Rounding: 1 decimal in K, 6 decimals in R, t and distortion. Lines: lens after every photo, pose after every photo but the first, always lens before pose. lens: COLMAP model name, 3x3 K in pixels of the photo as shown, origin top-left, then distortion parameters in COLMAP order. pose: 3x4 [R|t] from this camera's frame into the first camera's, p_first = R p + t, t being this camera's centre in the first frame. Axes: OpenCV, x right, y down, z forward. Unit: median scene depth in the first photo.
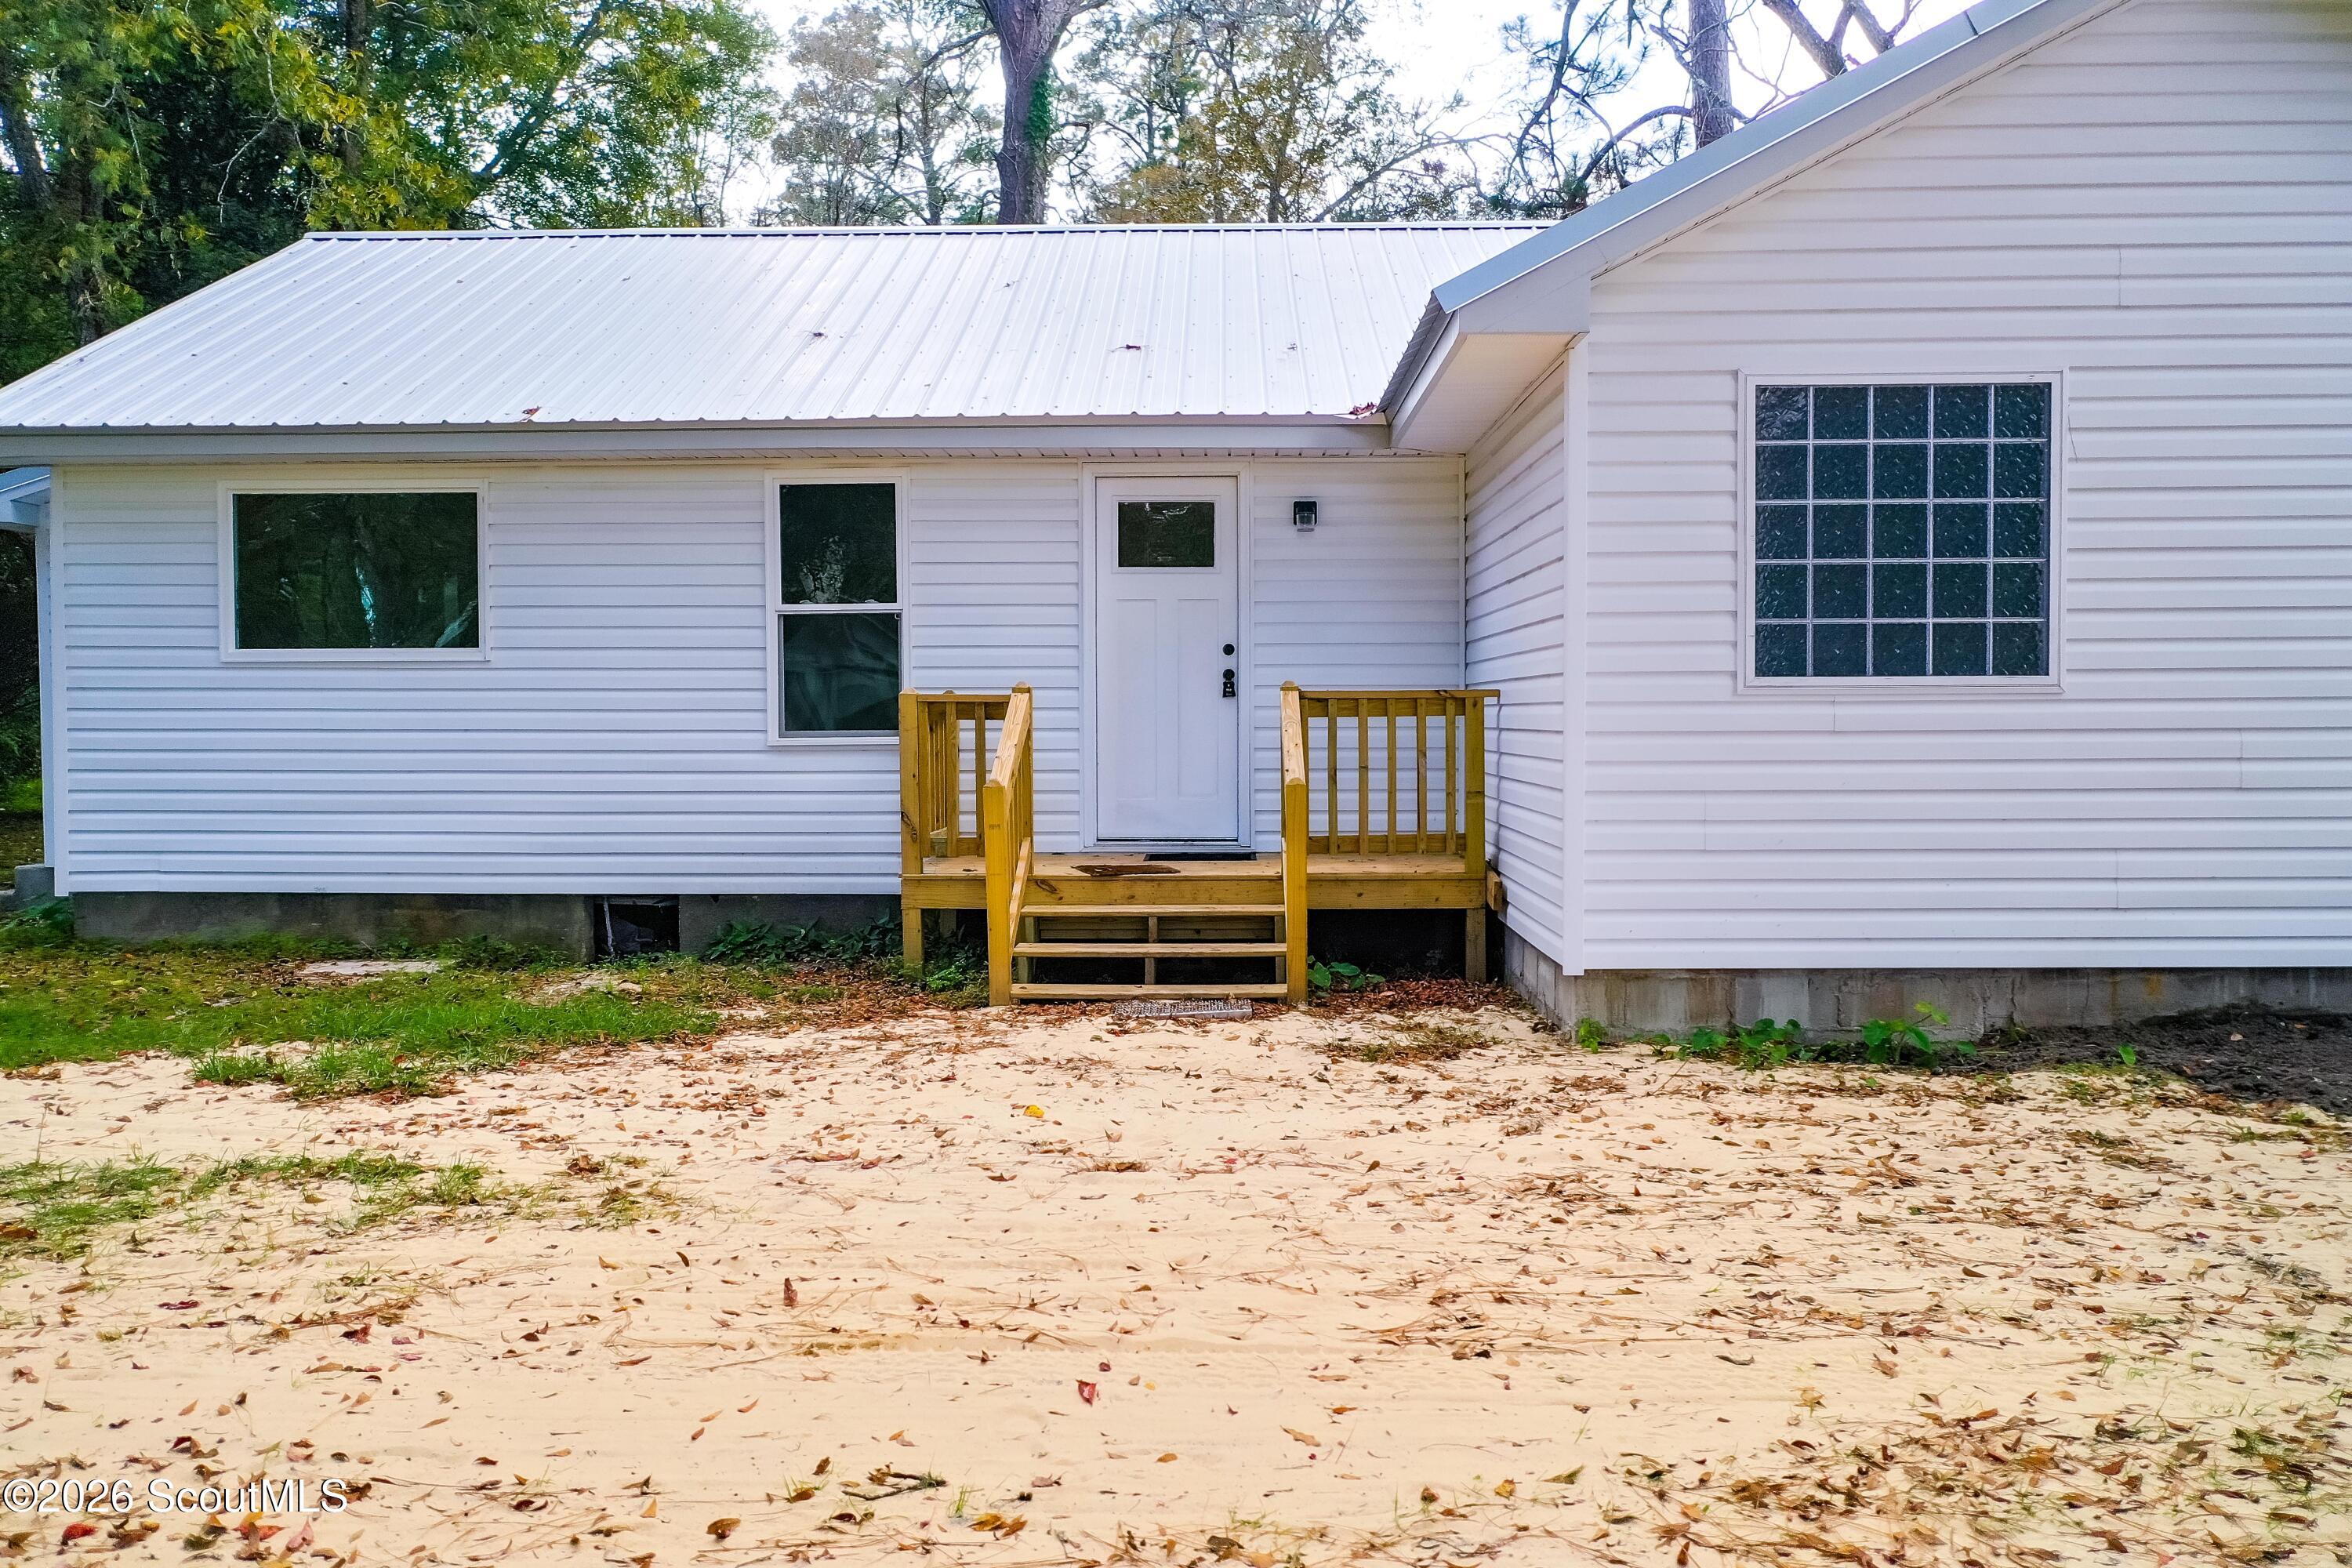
lens RADIAL K [[1885.6, 0, 1176.0], [0, 1885.6, 784.0], [0, 0, 1]] dist [0.008941, 0.003278]
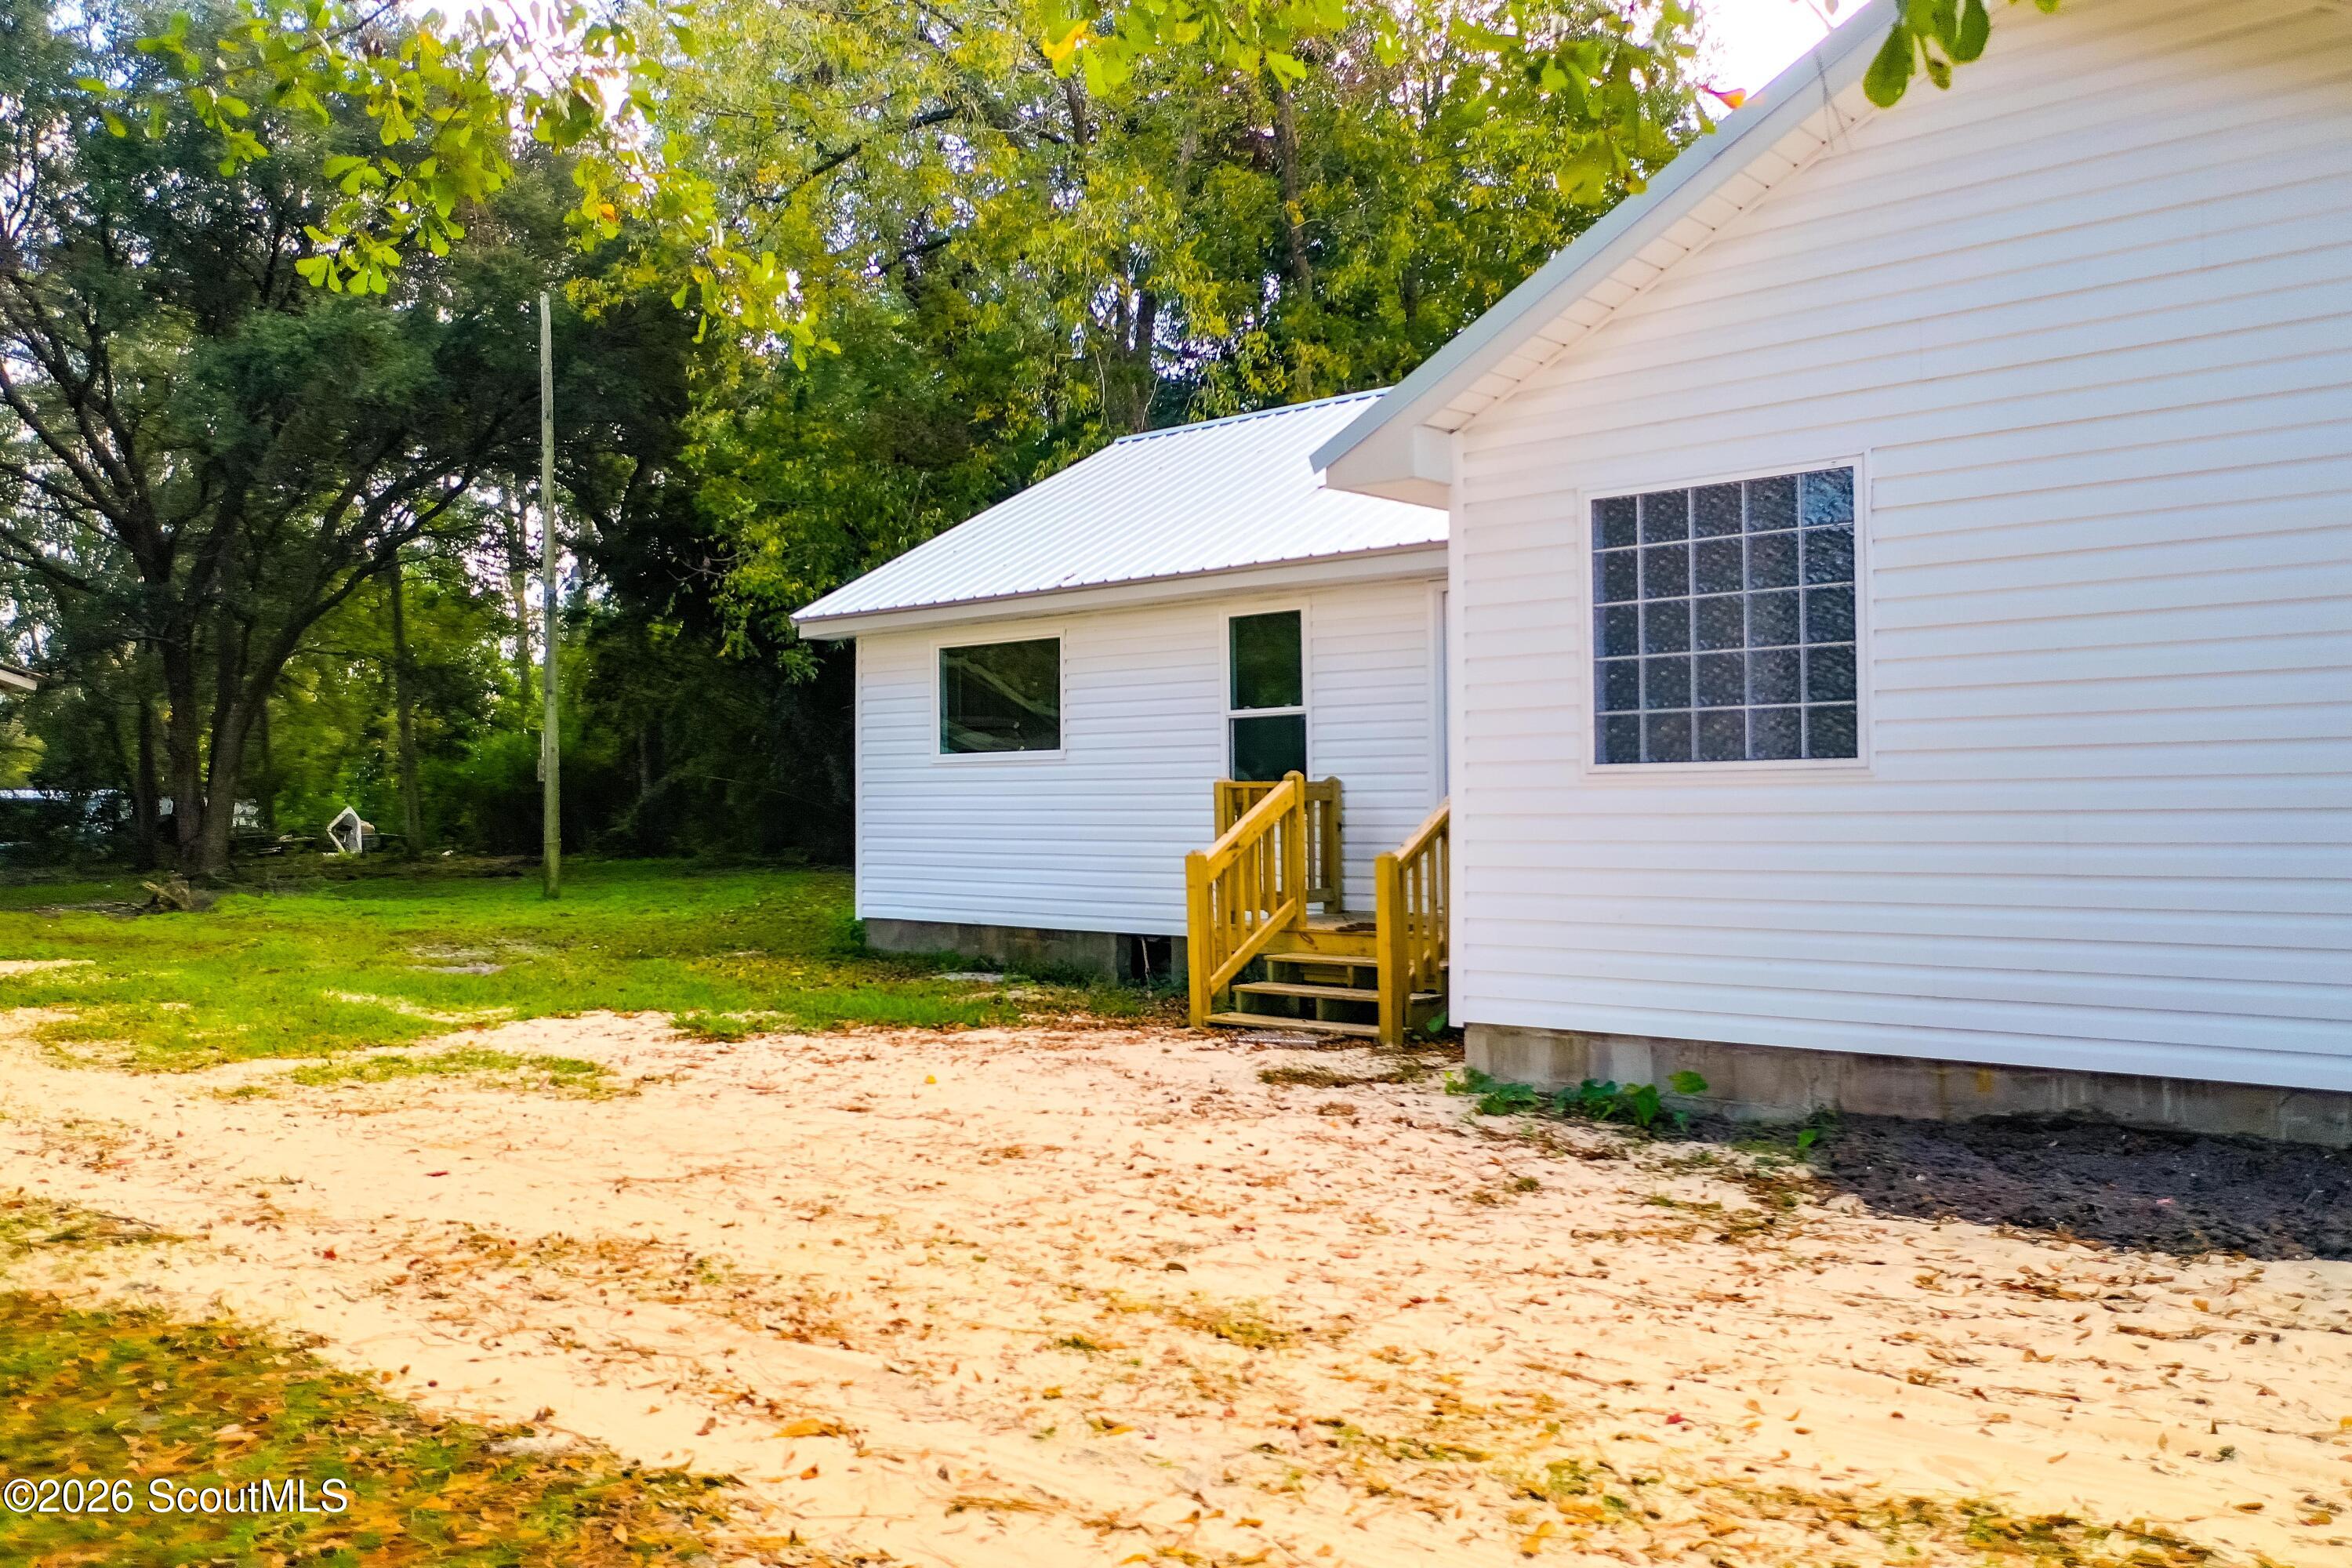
lens RADIAL K [[1980.4, 0, 1176.0], [0, 1980.4, 784.0], [0, 0, 1]] dist [-0.015502, -0.006878]
pose [[0.739924, -0.009199, -0.672627, 0.799635], [-0.013938, 0.999482, -0.029002, -0.007740], [0.672546, 0.030835, 0.739413, -0.010029]]
